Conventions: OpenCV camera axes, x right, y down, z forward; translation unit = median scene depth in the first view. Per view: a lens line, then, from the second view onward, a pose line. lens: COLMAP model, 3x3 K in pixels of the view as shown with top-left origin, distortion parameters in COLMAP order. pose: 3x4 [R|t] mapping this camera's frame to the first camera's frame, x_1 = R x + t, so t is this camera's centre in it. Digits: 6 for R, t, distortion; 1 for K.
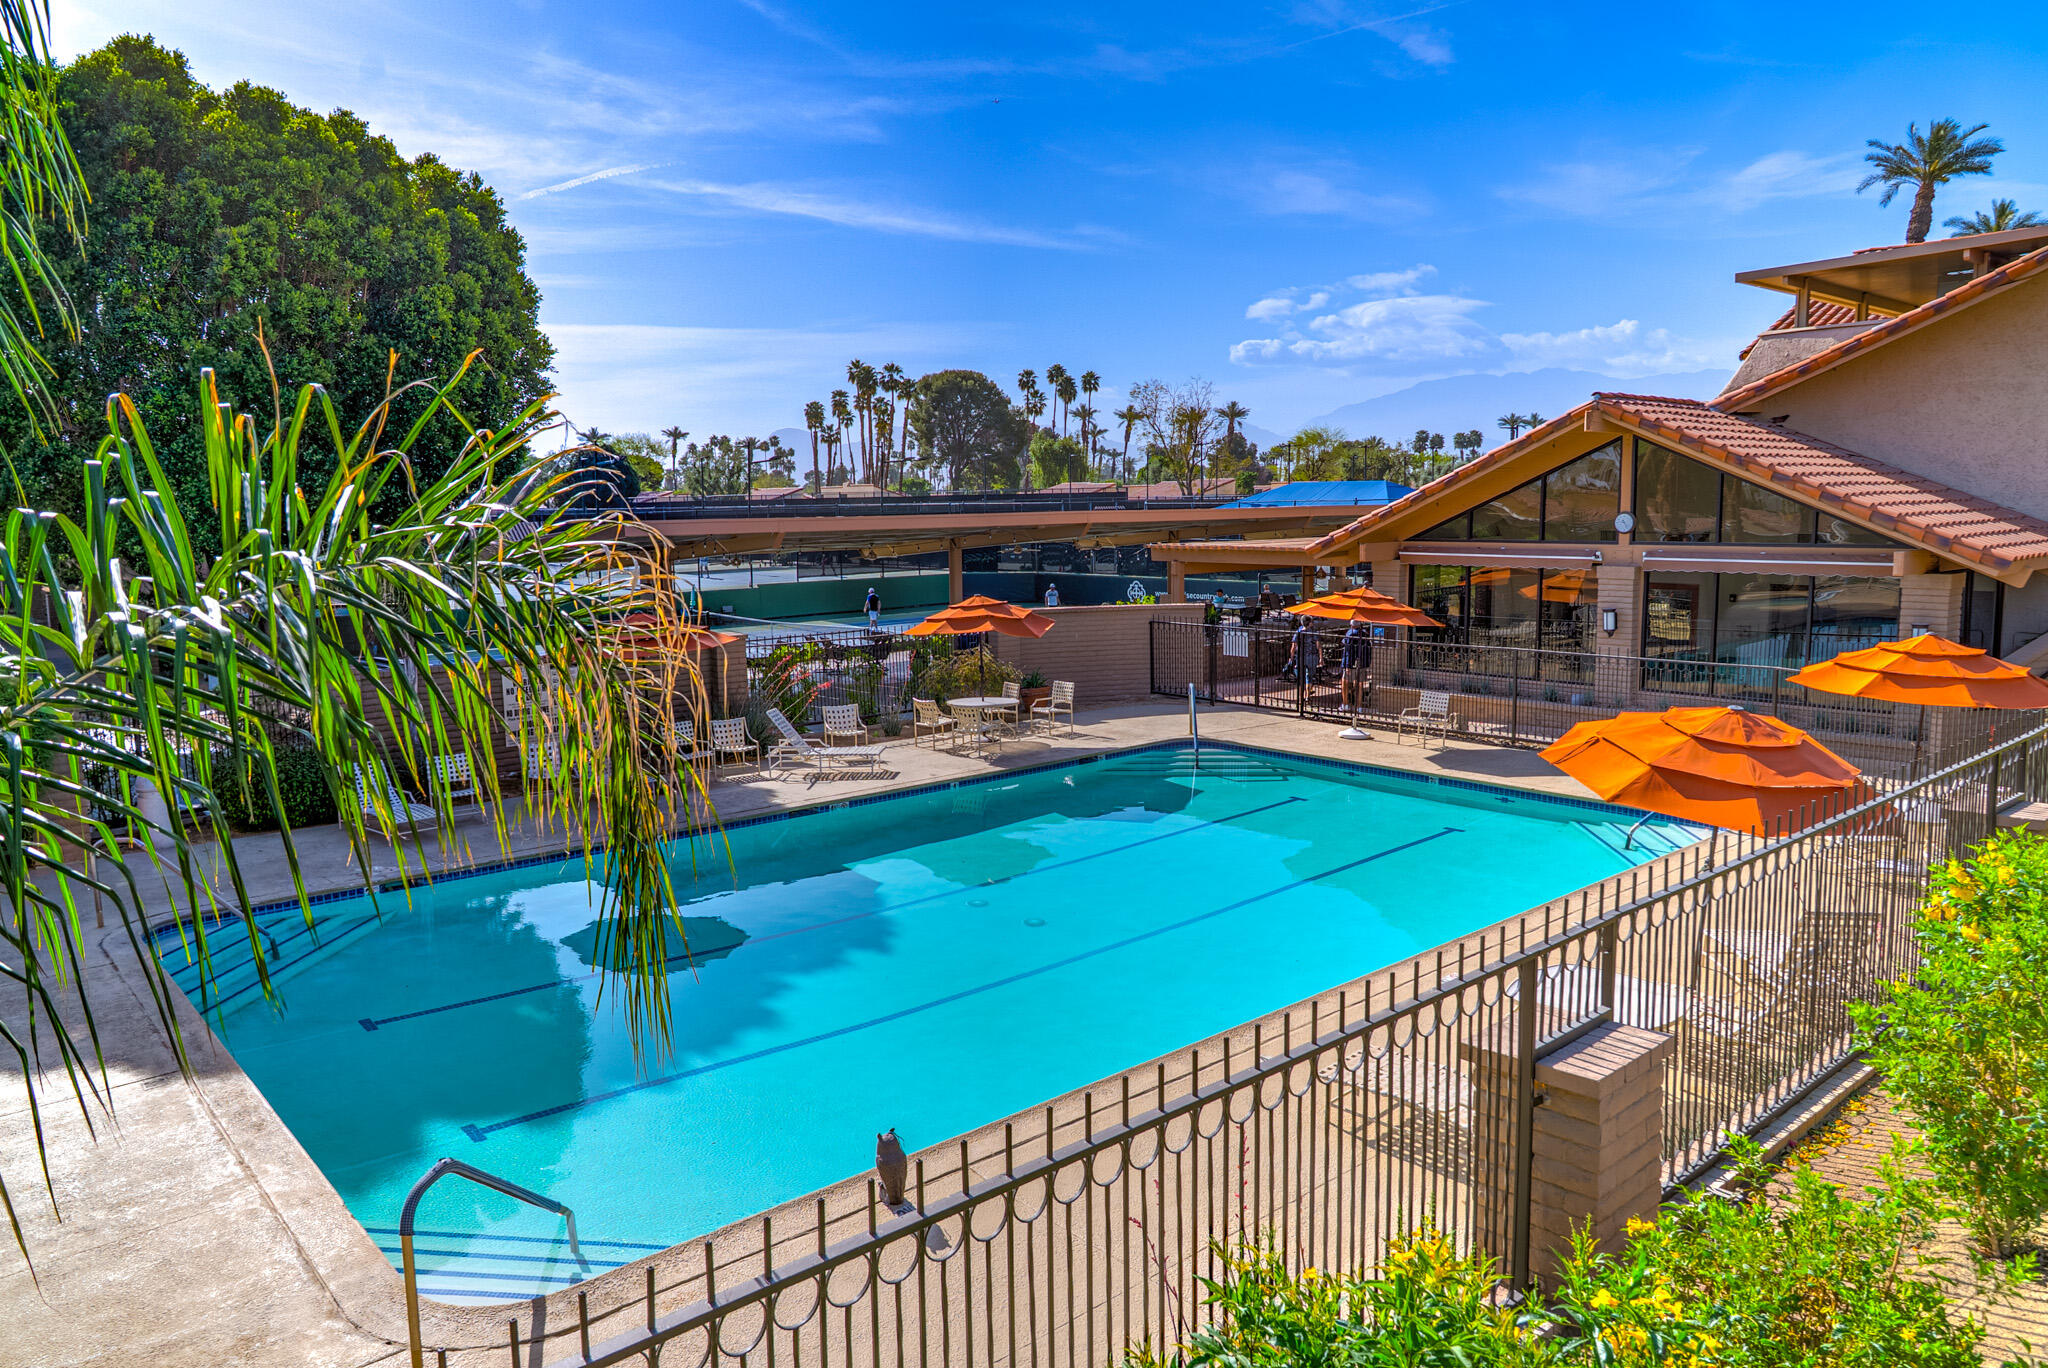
lens RADIAL K [[1395.7, 0, 1026.2], [0, 1395.7, 683.5], [0, 0, 1]] dist [-0.000022, -0.001599]
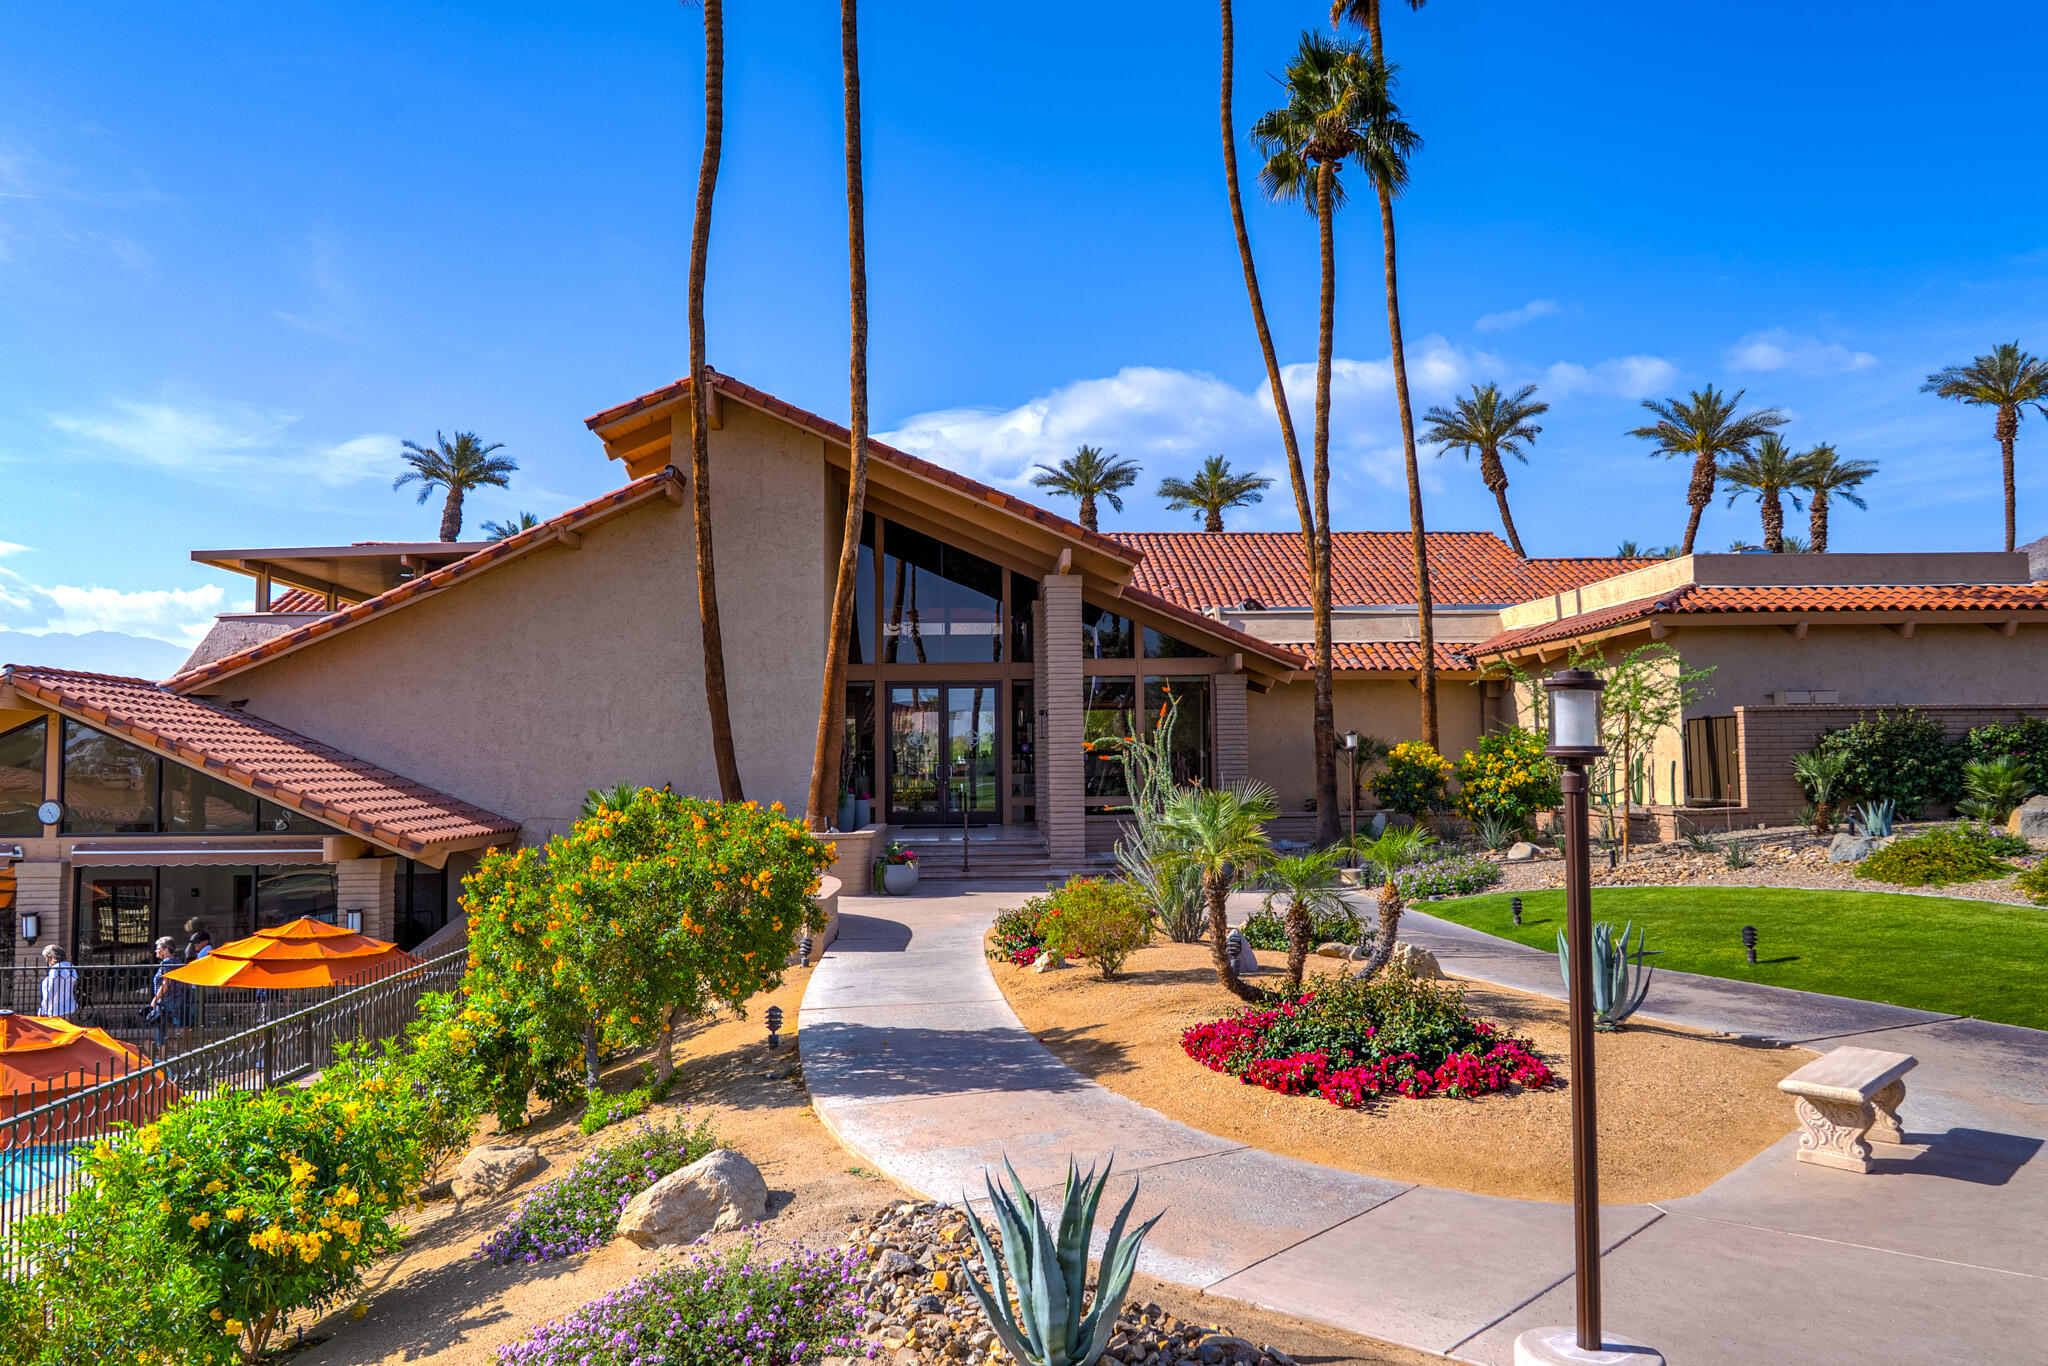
lens RADIAL K [[1559.4, 0, 1023.1], [0, 1559.4, 672.9], [0, 0, 1]] dist [0.003015, 0.004773]
pose [[0.642062, 0.056811, 0.764545, 0.065935], [0.098499, 0.982873, -0.155753, 0.011748], [-0.760299, 0.175310, 0.625470, -0.094330]]
